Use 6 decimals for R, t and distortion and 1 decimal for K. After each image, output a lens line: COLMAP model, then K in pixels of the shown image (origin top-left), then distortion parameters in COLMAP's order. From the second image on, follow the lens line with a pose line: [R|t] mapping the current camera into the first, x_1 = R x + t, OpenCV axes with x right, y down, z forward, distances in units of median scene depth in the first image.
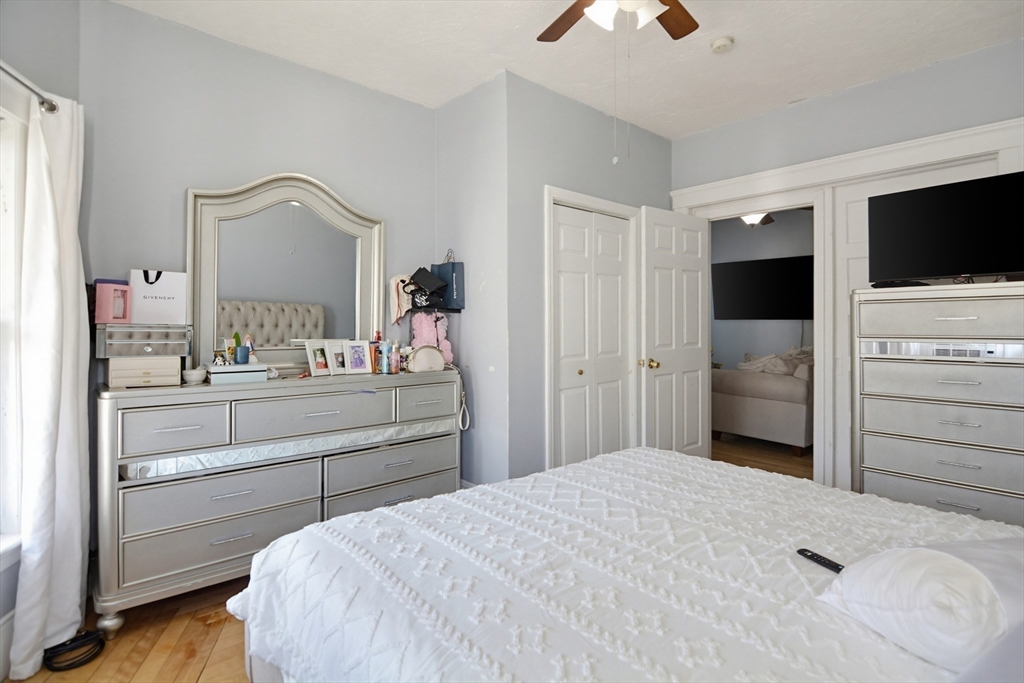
lens RADIAL K [[499.4, 0, 515.8], [0, 499.4, 328.4], [0, 0, 1]] dist [-0.003677, -0.000883]
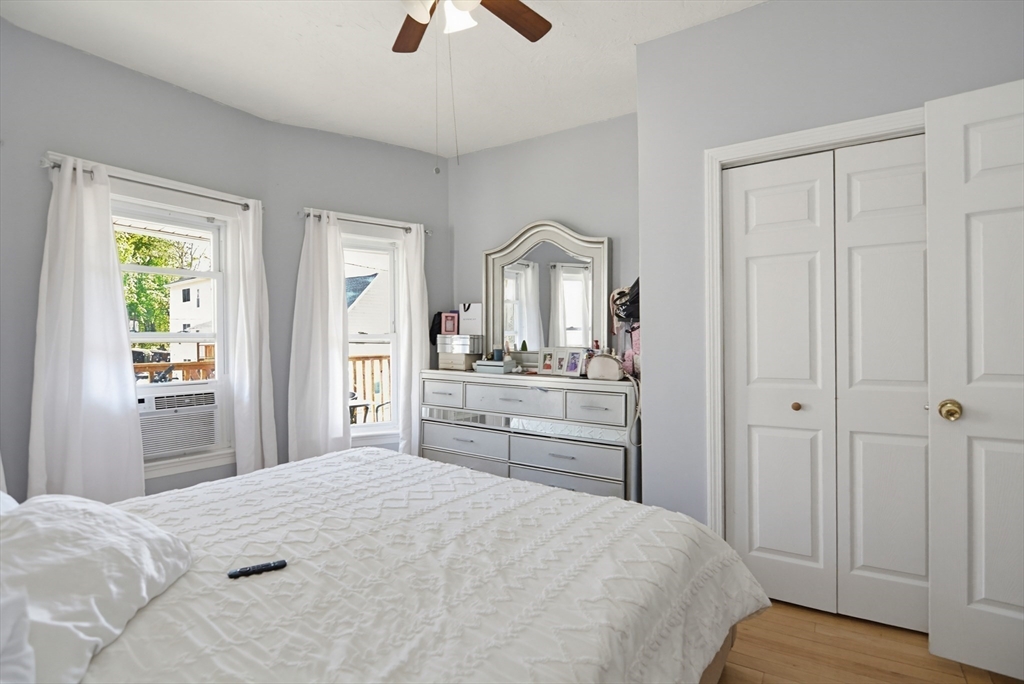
lens RADIAL K [[499.4, 0, 515.8], [0, 499.4, 328.9], [0, 0, 1]] dist [-0.003677, -0.000883]
pose [[0.255587, -0.004908, -0.966774, 0.787312], [0.009878, 0.999948, -0.002464, -0.018554], [0.966736, -0.008920, 0.255622, 0.565781]]
